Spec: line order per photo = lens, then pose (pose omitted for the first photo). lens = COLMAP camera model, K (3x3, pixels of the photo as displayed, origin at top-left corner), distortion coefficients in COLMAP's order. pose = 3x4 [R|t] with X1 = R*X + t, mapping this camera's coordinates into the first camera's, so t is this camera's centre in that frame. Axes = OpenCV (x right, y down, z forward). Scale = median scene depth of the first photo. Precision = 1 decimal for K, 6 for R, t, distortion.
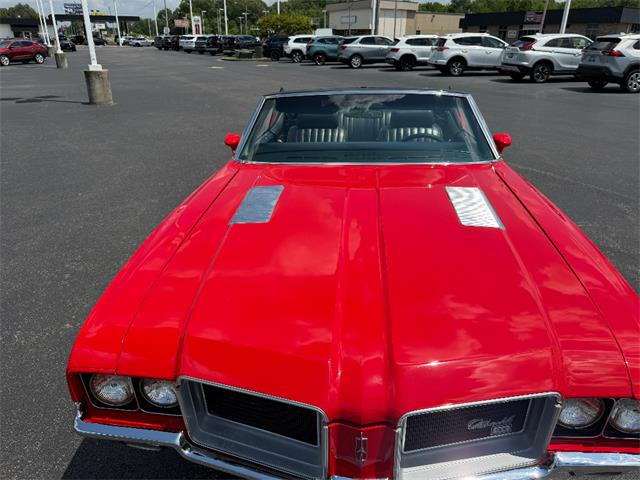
lens RADIAL K [[459.5, 0, 320.0], [0, 459.5, 240.0], [0, 0, 1]] dist [-0.002757, -0.003900]
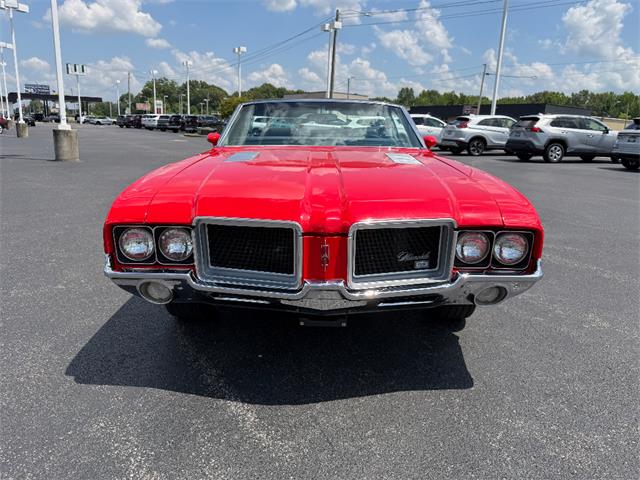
lens RADIAL K [[461.4, 0, 320.0], [0, 461.4, 240.0], [0, 0, 1]] dist [0.002261, -0.007305]
pose [[0.995491, 0.008639, 0.094464, -0.003474], [0.007973, 0.984699, -0.174080, 0.035347], [-0.094523, 0.174049, 0.980190, -0.022916]]
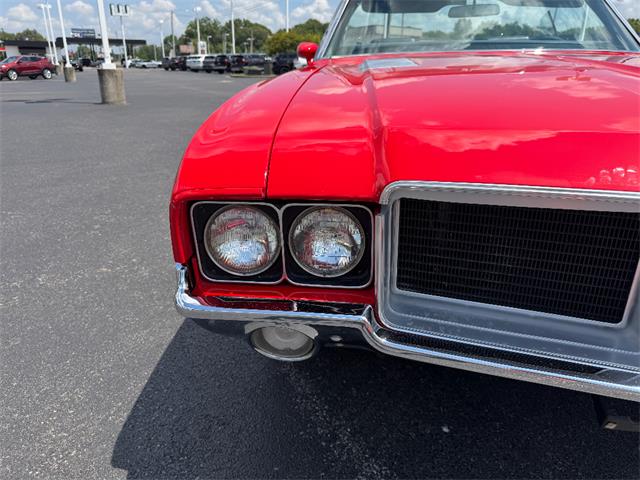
lens RADIAL K [[461.4, 0, 320.0], [0, 461.4, 240.0], [0, 0, 1]] dist [0.002261, -0.007305]
pose [[0.999983, 0.005797, -0.000250, -0.022695], [-0.005801, 0.998403, -0.056192, 0.022869], [-0.000076, 0.056193, 0.998420, 0.025771]]
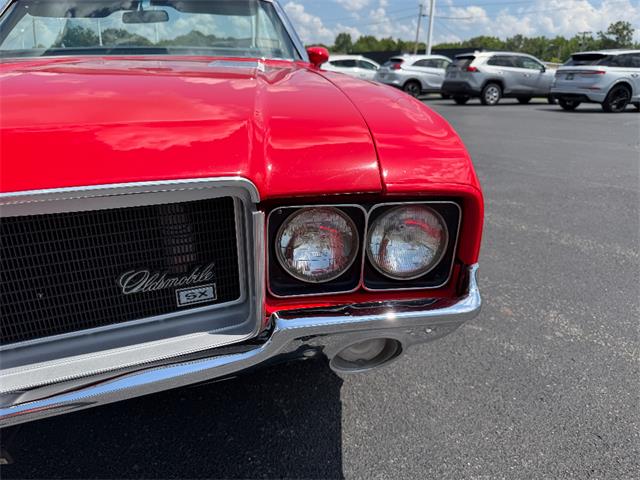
lens RADIAL K [[465.7, 0, 320.0], [0, 465.7, 240.0], [0, 0, 1]] dist [-0.007435, -0.010741]
pose [[0.976746, -0.058324, 0.206314, 0.025998], [0.075223, 0.994340, -0.075031, 0.024152], [-0.200770, 0.088806, 0.975605, 0.024449]]
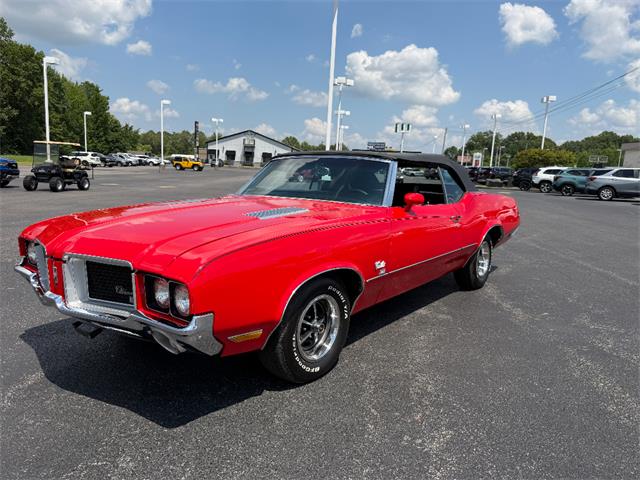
lens RADIAL K [[461.4, 0, 320.0], [0, 461.4, 240.0], [0, 0, 1]] dist [0.002261, -0.007305]
pose [[0.832983, 0.115822, -0.541041, 0.110455], [-0.256334, 0.947358, -0.191847, 0.021489], [0.490339, 0.298492, 0.818822, -0.005440]]
